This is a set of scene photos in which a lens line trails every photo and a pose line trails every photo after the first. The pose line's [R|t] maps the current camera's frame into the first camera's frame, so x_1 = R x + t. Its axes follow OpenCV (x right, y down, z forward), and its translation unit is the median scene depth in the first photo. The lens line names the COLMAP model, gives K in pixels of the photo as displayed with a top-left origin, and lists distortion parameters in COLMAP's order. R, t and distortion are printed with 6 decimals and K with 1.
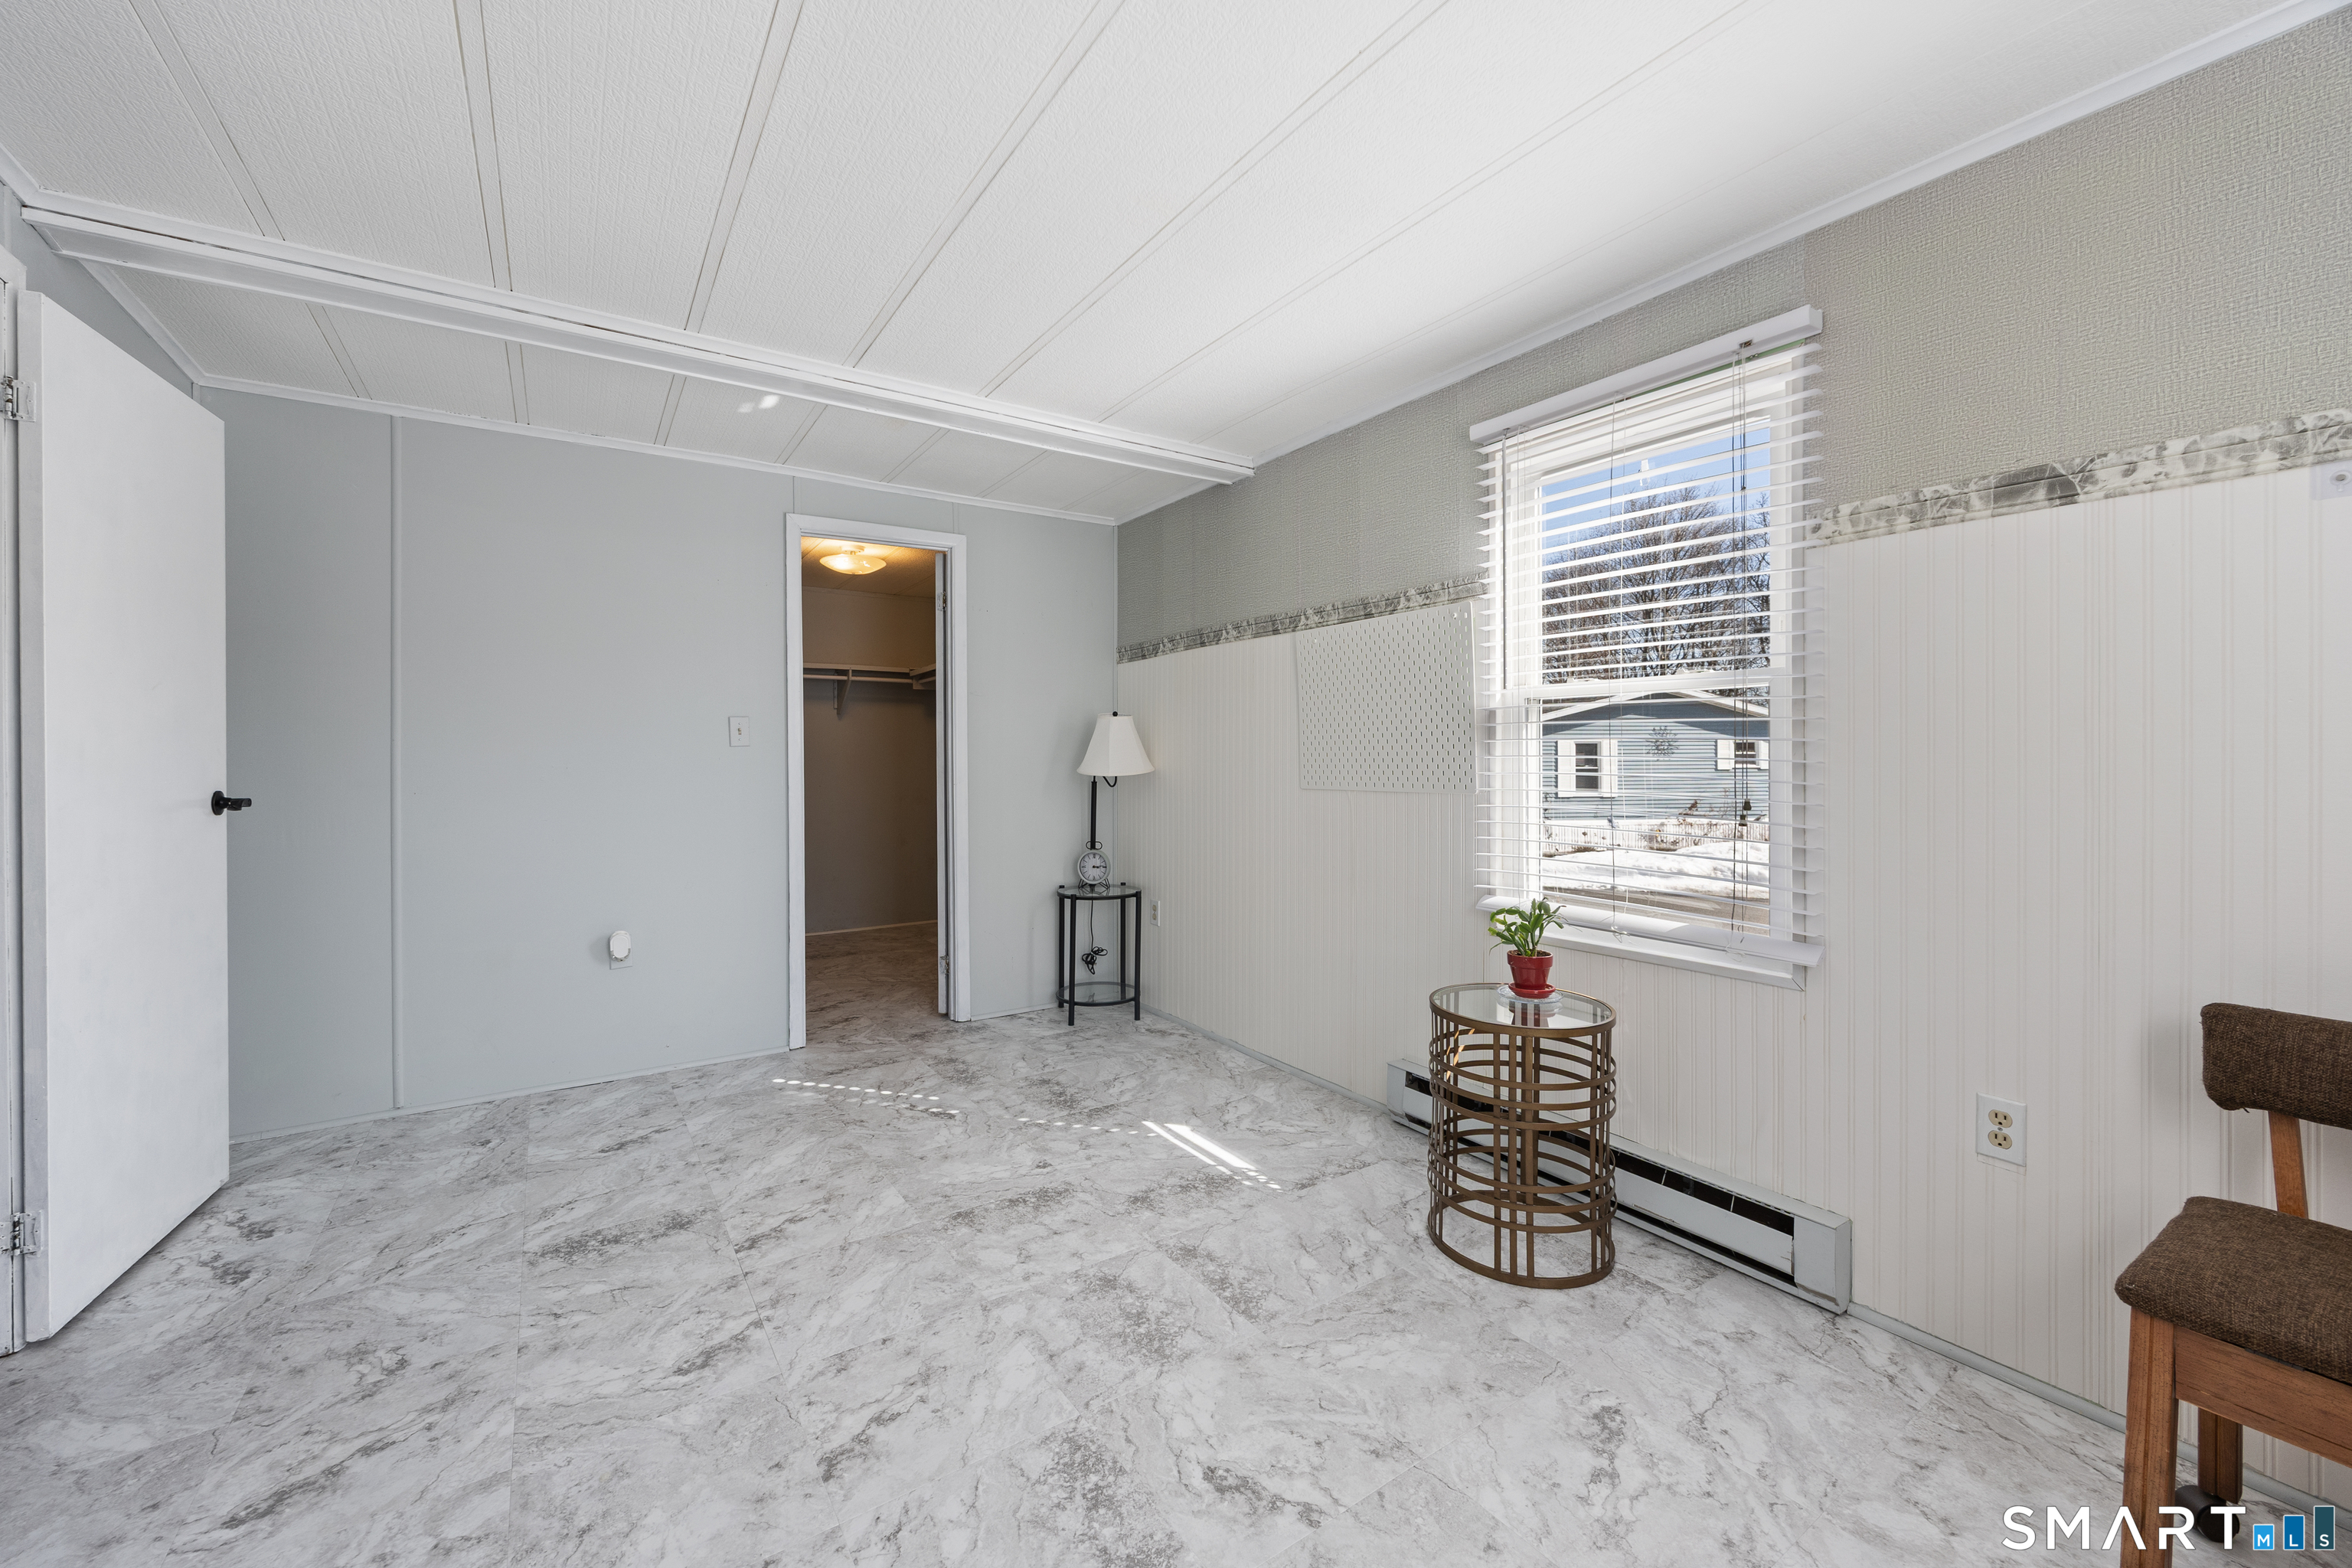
lens RADIAL K [[926.2, 0, 1176.6], [0, 926.2, 766.8], [0, 0, 1]] dist [-0.001045, 0.001084]
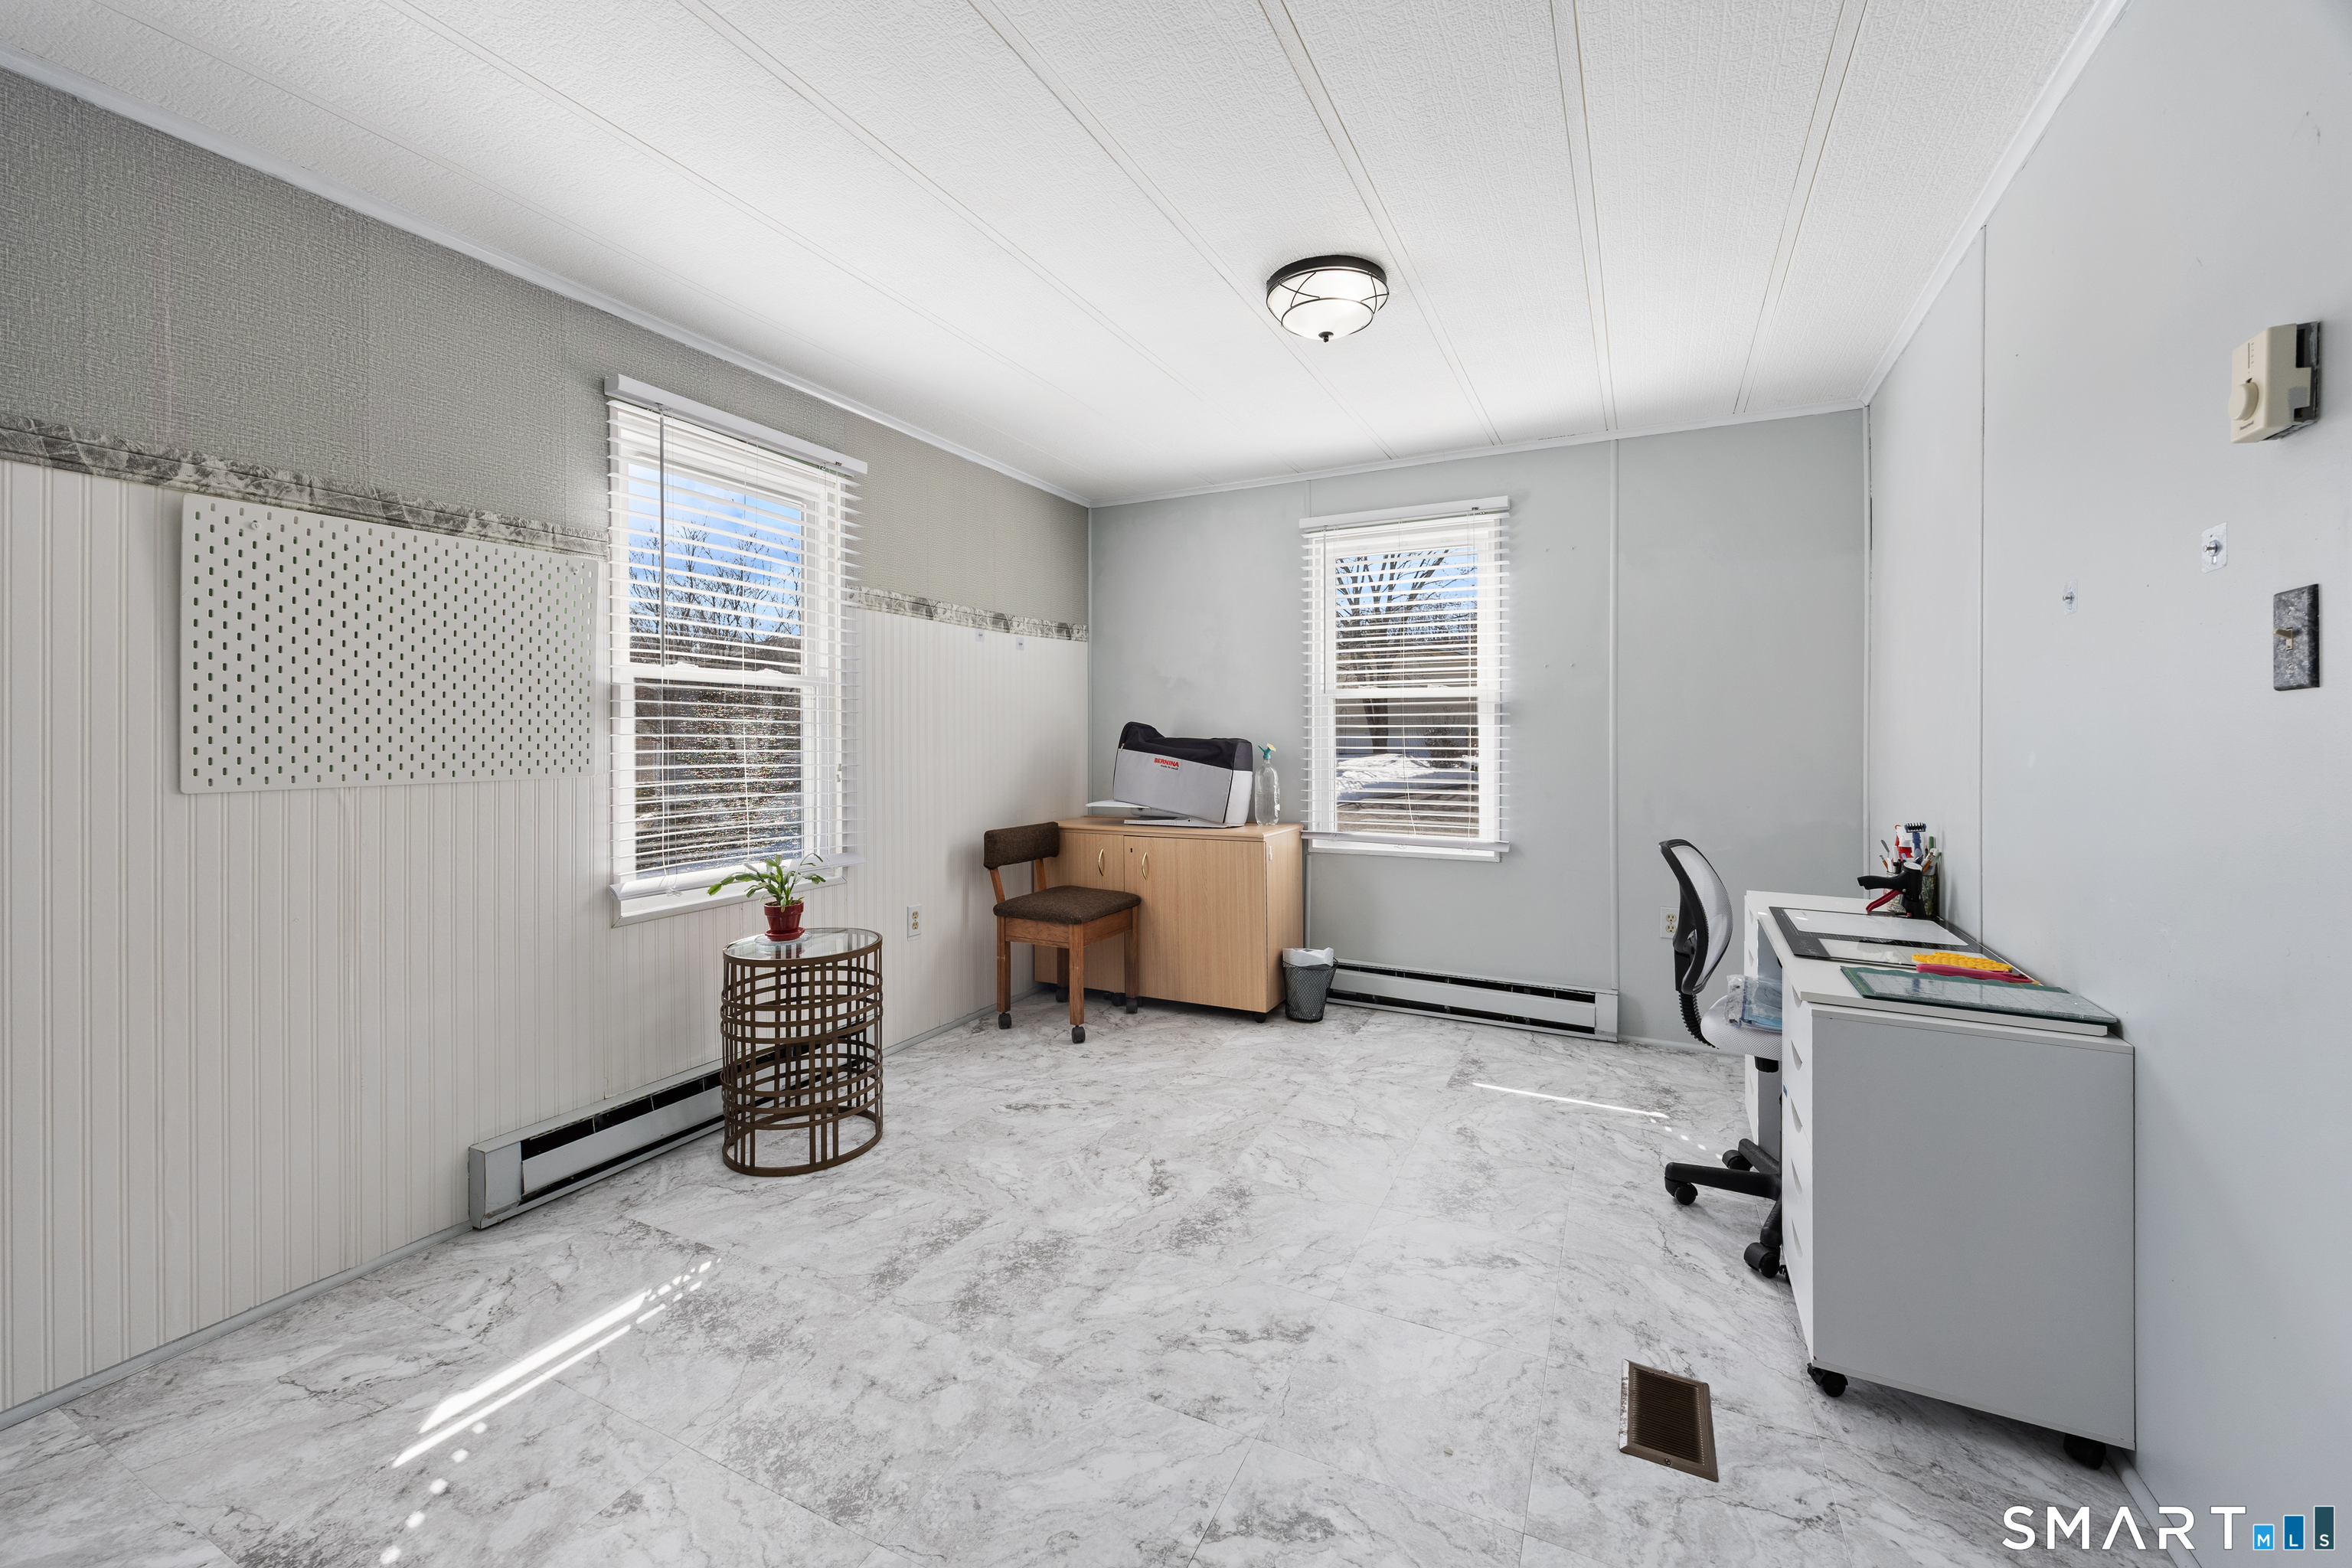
lens RADIAL K [[926.2, 0, 1182.1], [0, 926.2, 744.6], [0, 0, 1]] dist [-0.001045, 0.001084]
pose [[-0.497484, -0.002080, 0.867471, -0.957872], [0.011938, 0.999886, 0.009243, -0.003595], [-0.867391, 0.014954, -0.497402, 1.240988]]
